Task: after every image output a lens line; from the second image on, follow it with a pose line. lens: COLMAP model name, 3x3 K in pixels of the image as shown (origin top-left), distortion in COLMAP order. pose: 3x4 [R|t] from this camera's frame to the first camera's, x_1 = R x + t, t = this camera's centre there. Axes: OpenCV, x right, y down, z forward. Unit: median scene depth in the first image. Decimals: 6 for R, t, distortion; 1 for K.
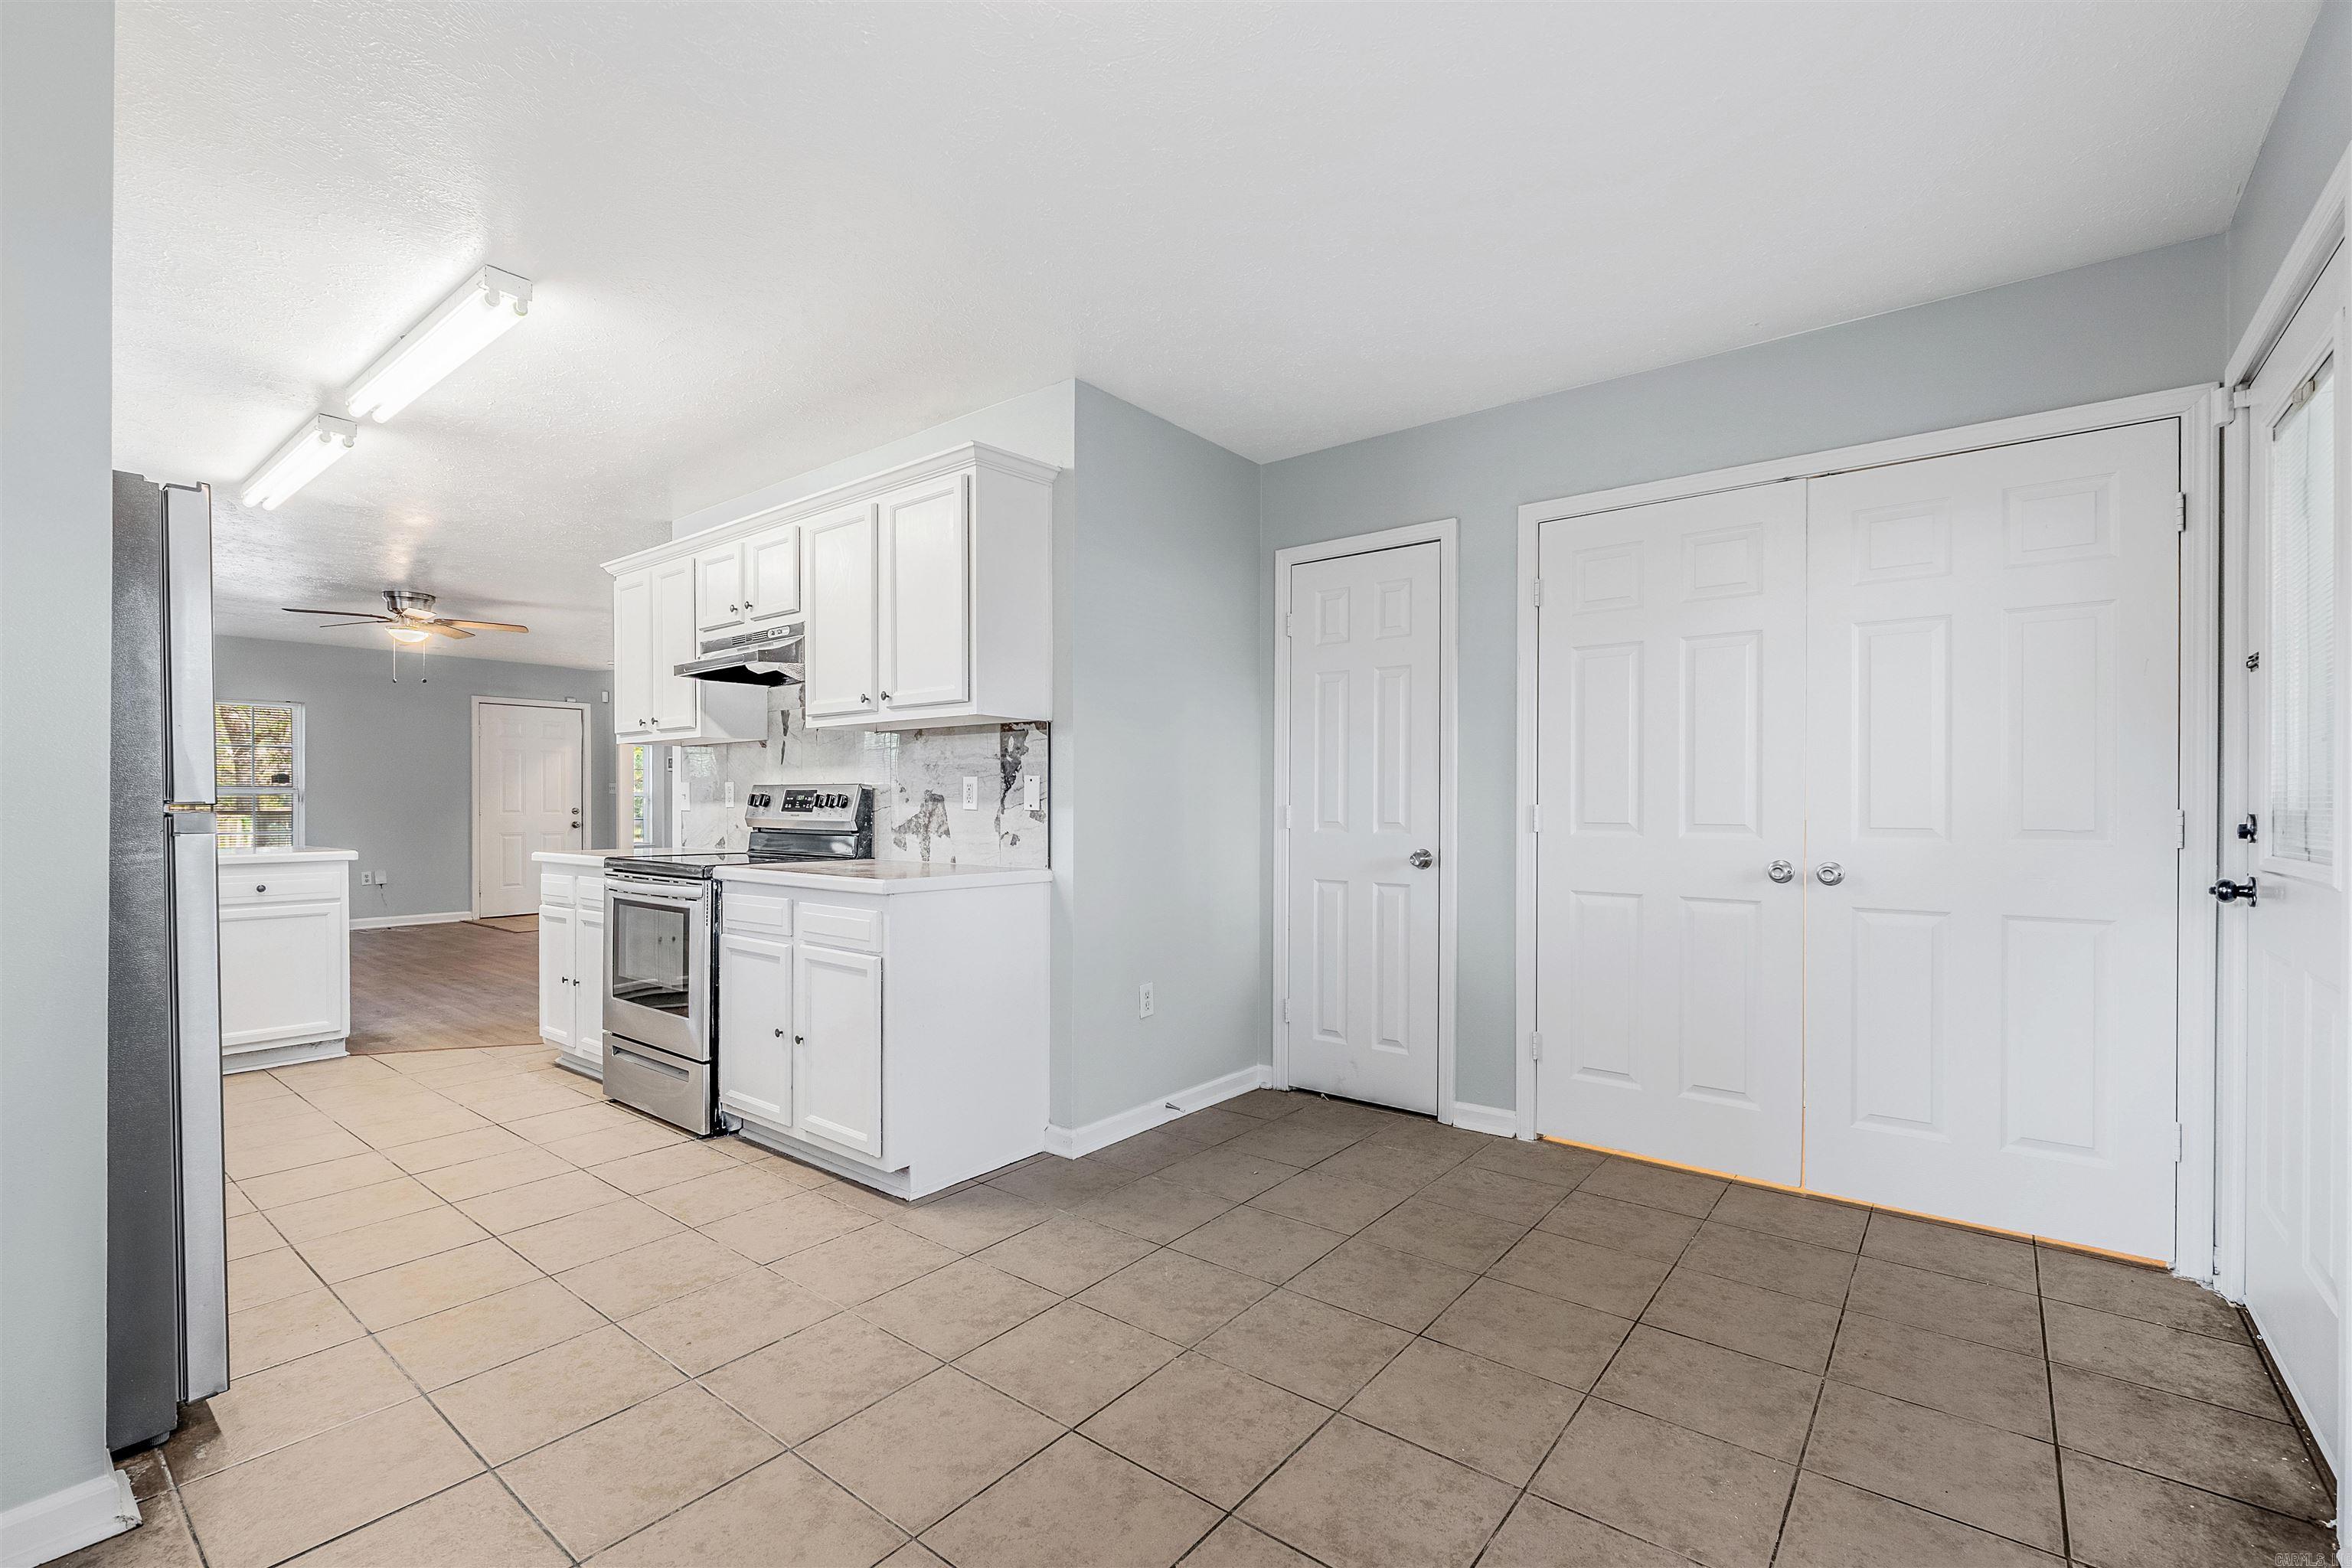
lens RADIAL K [[1023.7, 0, 1171.0], [0, 1023.7, 795.2], [0, 0, 1]] dist [-0.000639, -0.000093]
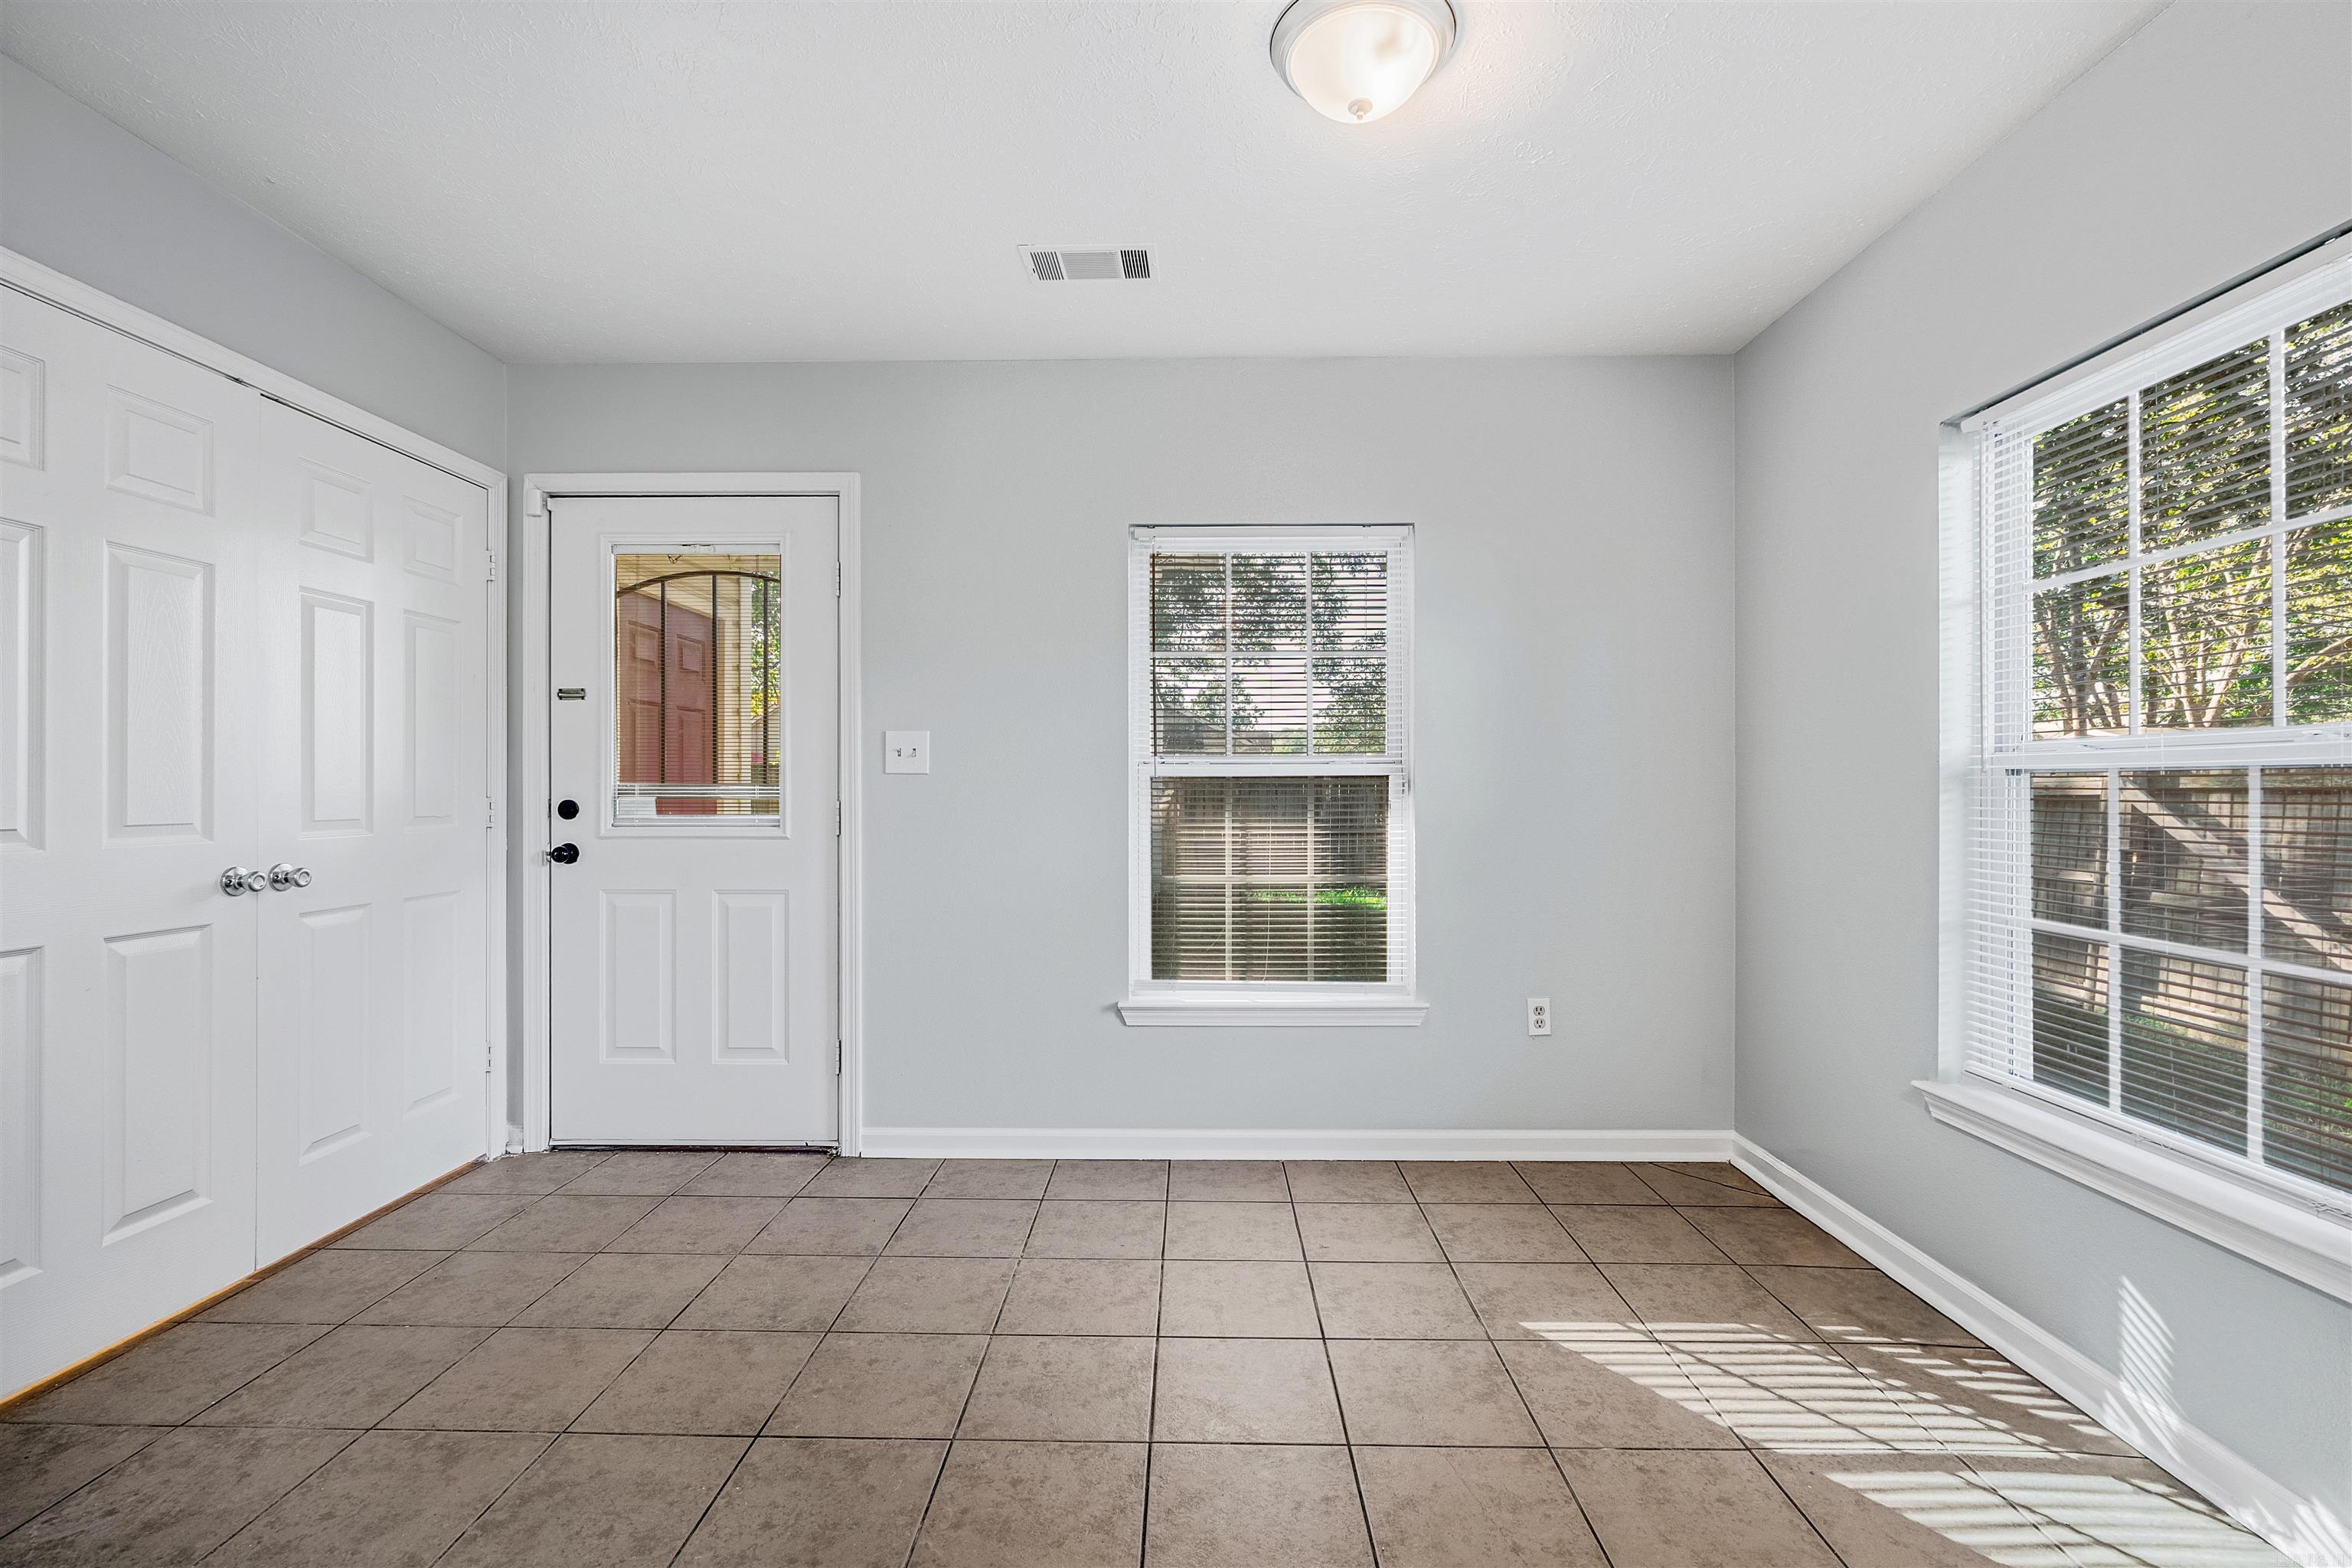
lens RADIAL K [[1023.7, 0, 1171.0], [0, 1023.7, 795.2], [0, 0, 1]] dist [-0.000639, -0.000093]
pose [[-0.604631, -0.007687, 0.796469, -0.552883], [-0.009068, 0.999955, 0.002767, 0.000262], [-0.796454, -0.005549, -0.604674, 1.102329]]
